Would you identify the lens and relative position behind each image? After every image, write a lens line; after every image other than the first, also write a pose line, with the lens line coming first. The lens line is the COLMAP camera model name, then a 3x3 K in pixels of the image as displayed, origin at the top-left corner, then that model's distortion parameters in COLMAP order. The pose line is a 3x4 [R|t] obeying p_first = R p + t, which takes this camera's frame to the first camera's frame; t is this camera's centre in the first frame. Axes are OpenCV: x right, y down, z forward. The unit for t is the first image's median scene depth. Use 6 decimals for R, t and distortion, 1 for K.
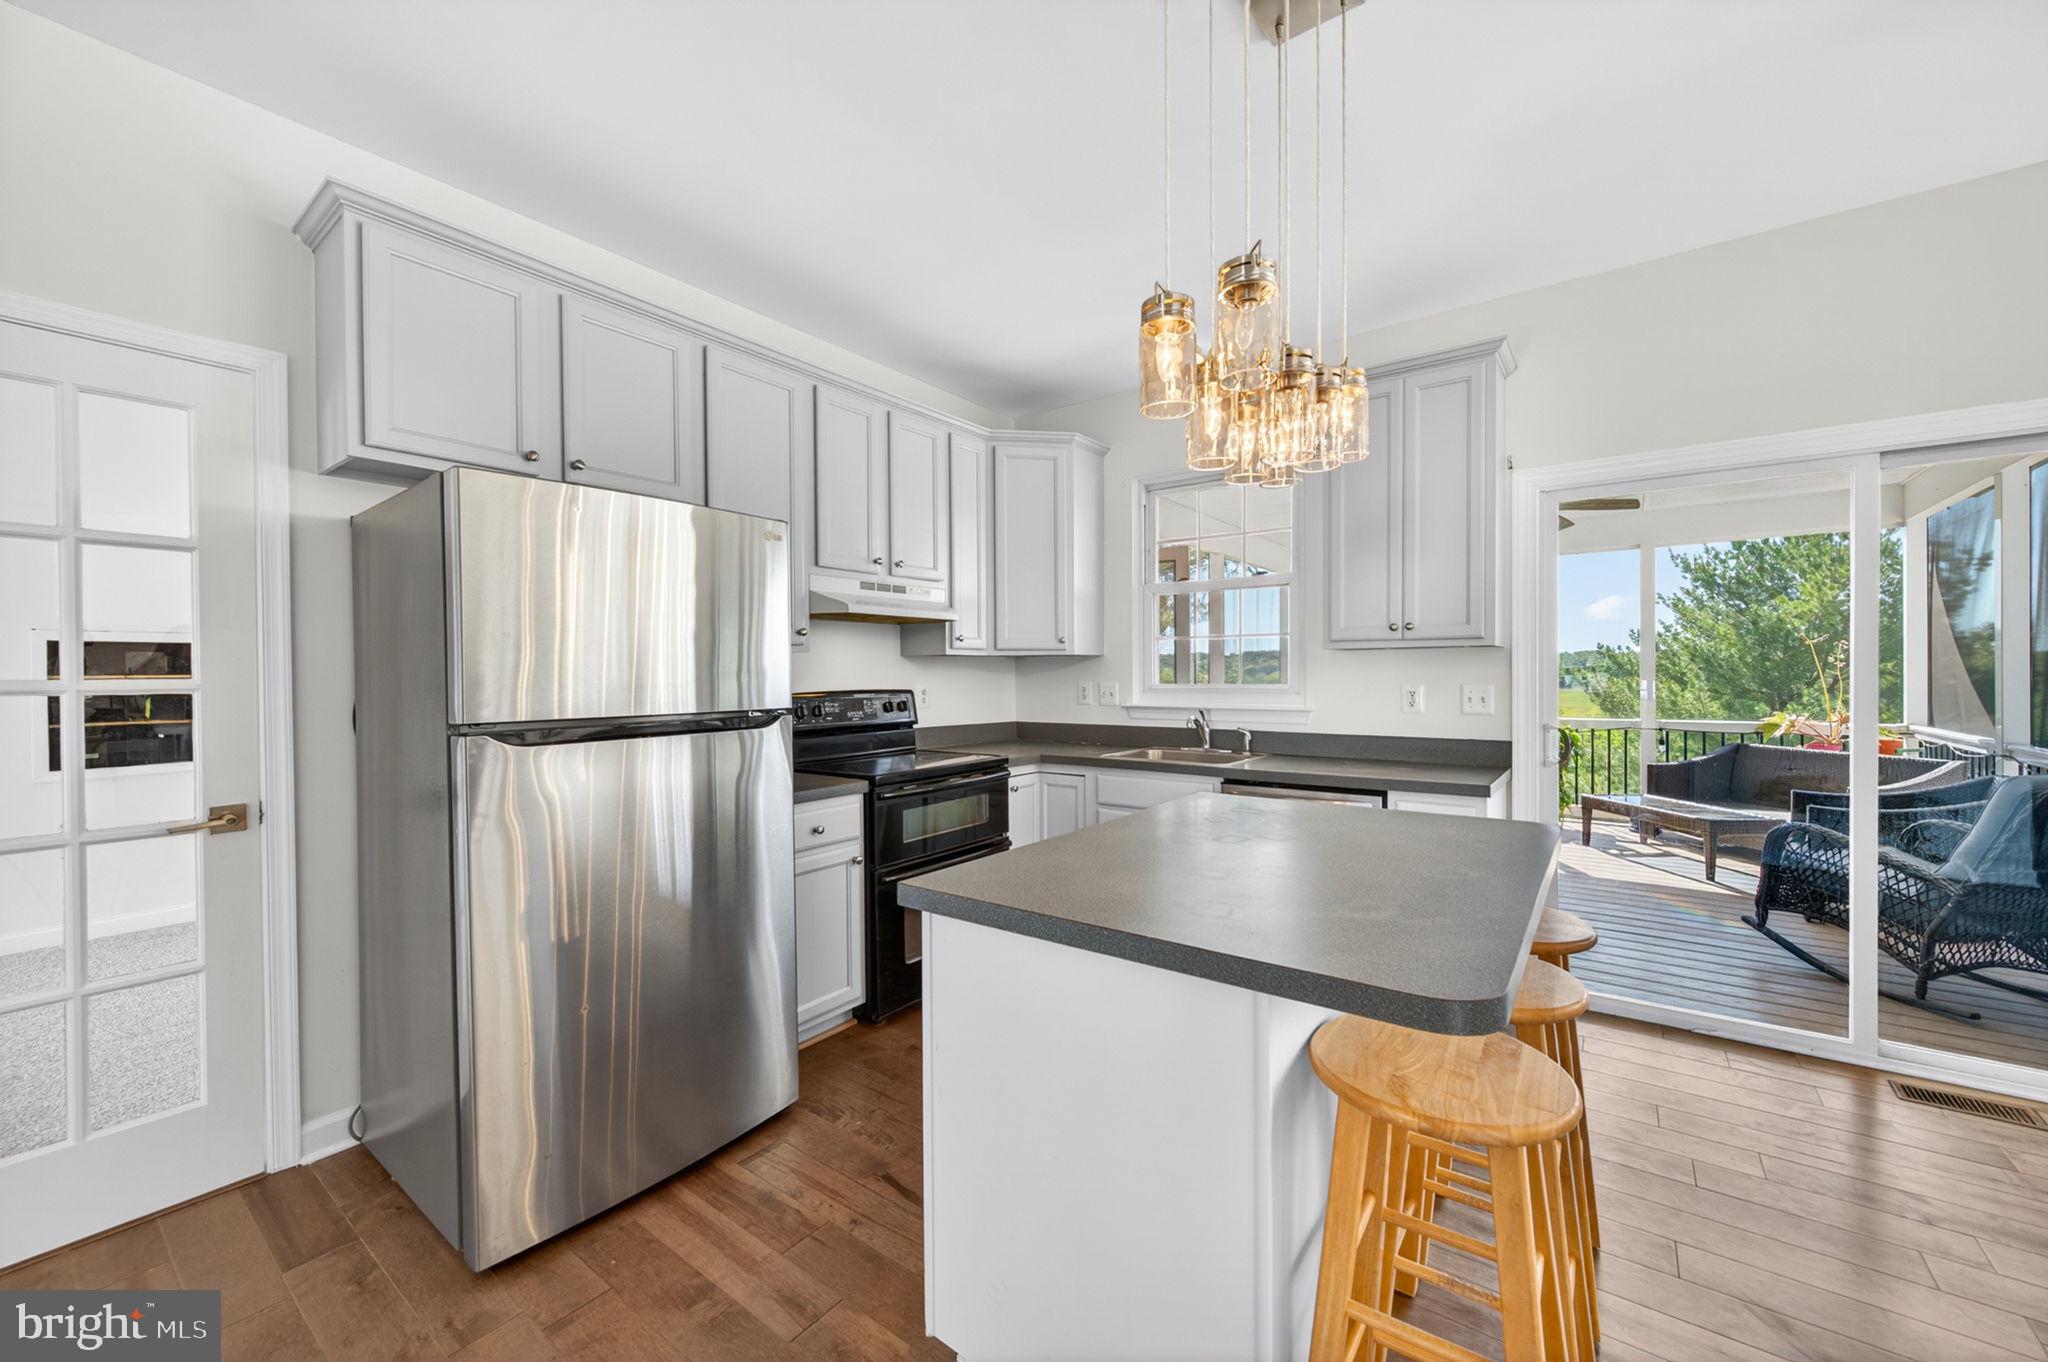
lens RADIAL K [[797.0, 0, 1033.1], [0, 797.0, 674.6], [0, 0, 1]] dist [0.006255, -0.001502]
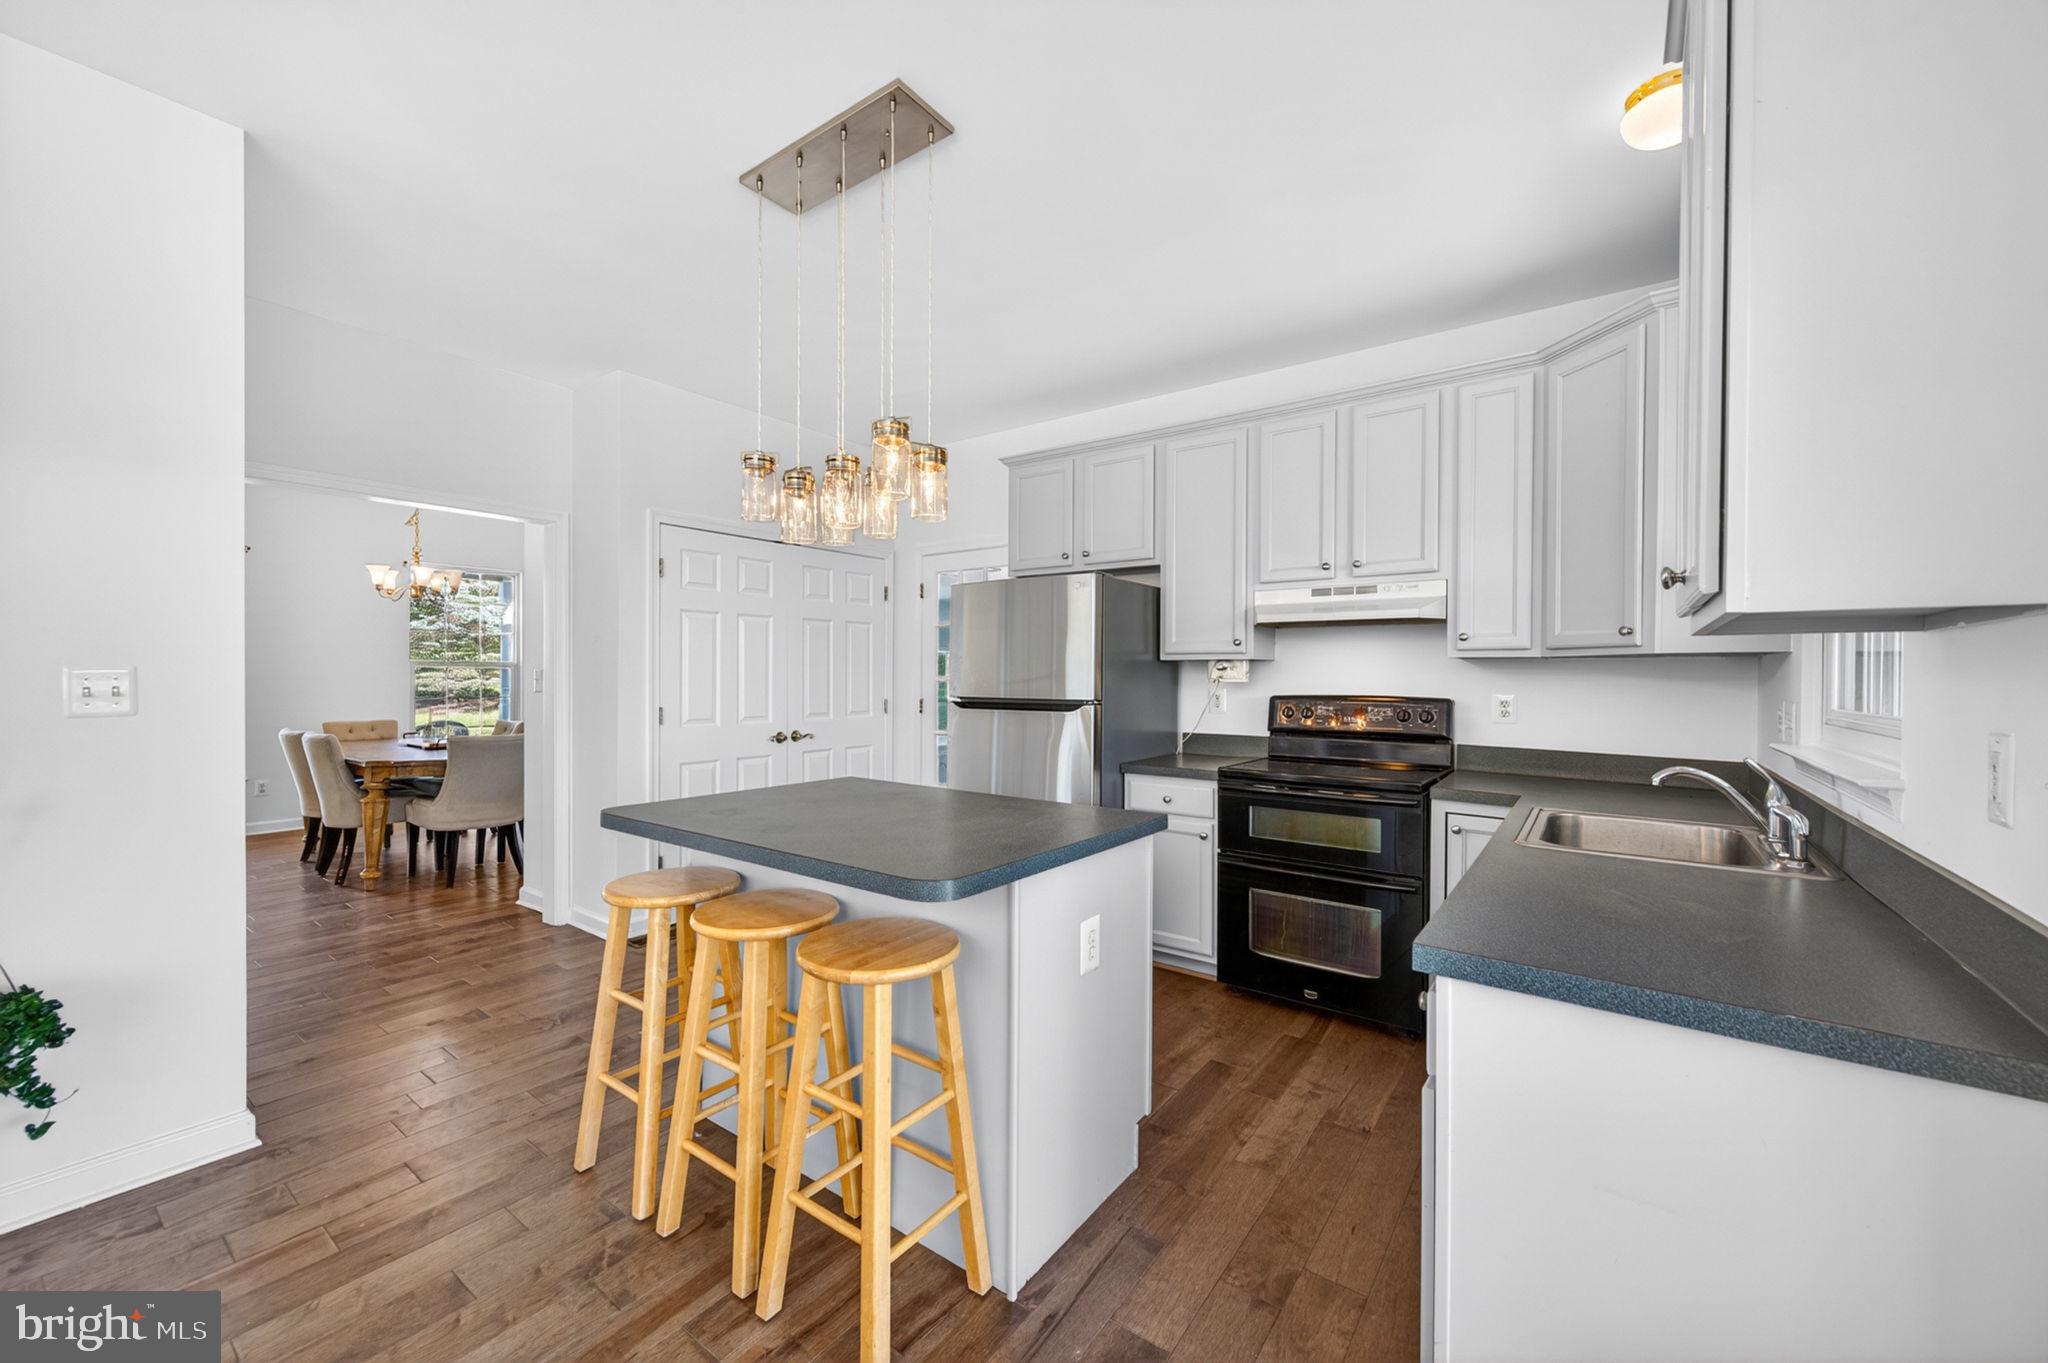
lens RADIAL K [[797.0, 0, 1030.0], [0, 797.0, 682.7], [0, 0, 1]] dist [0.006255, -0.001502]
pose [[0.003557, 0.013600, -0.999901, 0.741608], [-0.009928, 0.999859, 0.013564, -0.005461], [0.999944, 0.009878, 0.003692, 0.573245]]
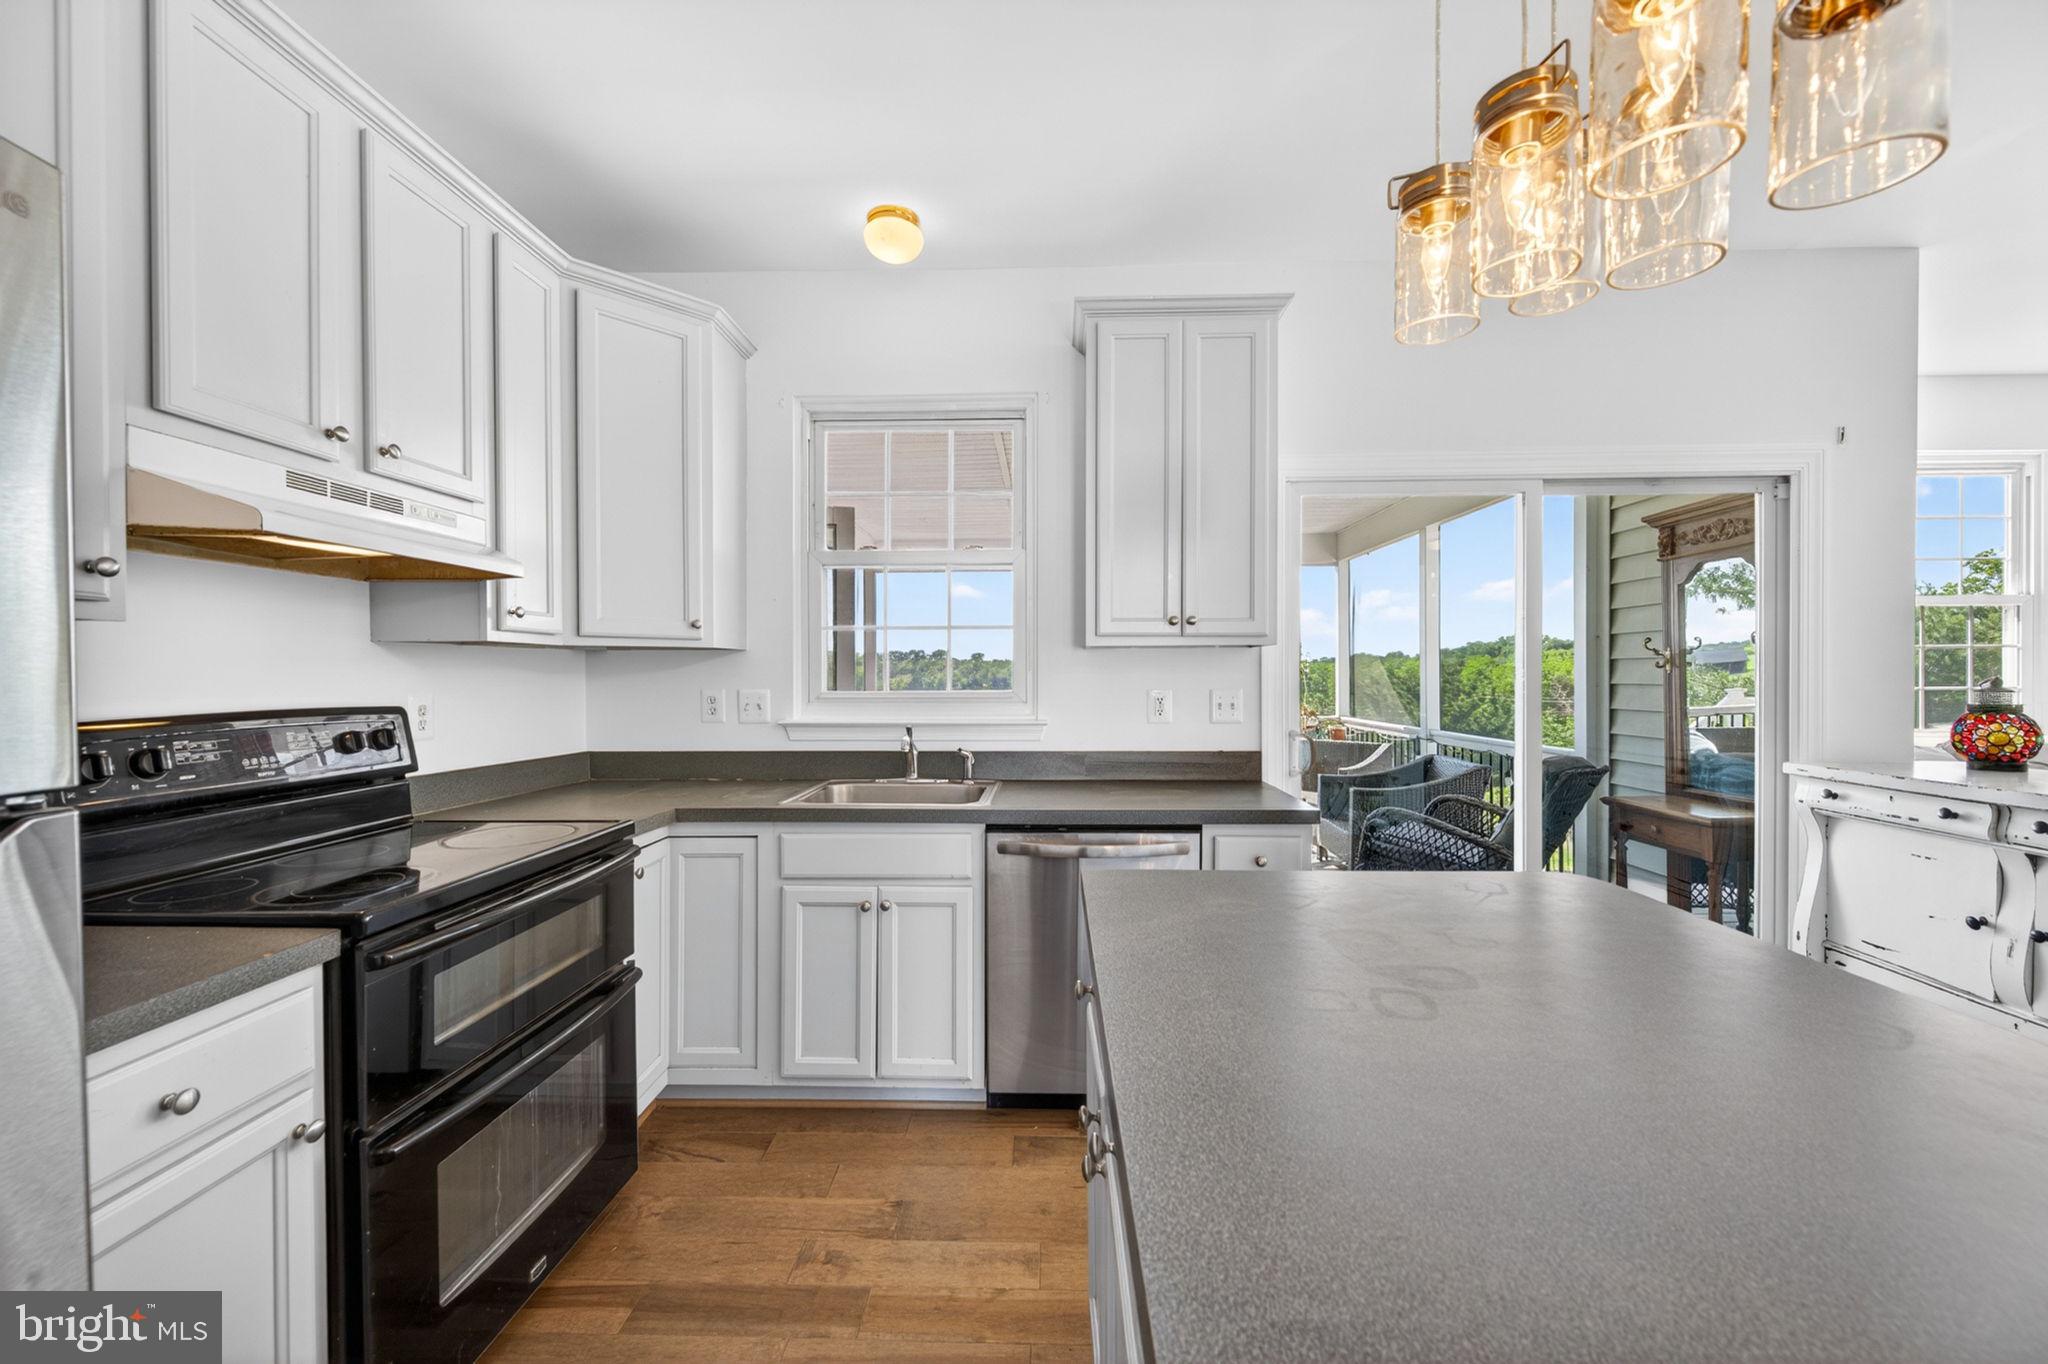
lens RADIAL K [[797.0, 0, 1034.5], [0, 797.0, 679.2], [0, 0, 1]] dist [0.006255, -0.001502]
pose [[0.822680, 0.000079, 0.568504, -0.114570], [-0.000488, 1.000000, 0.000567, 0.000945], [-0.568504, -0.000744, 0.822680, 0.350366]]
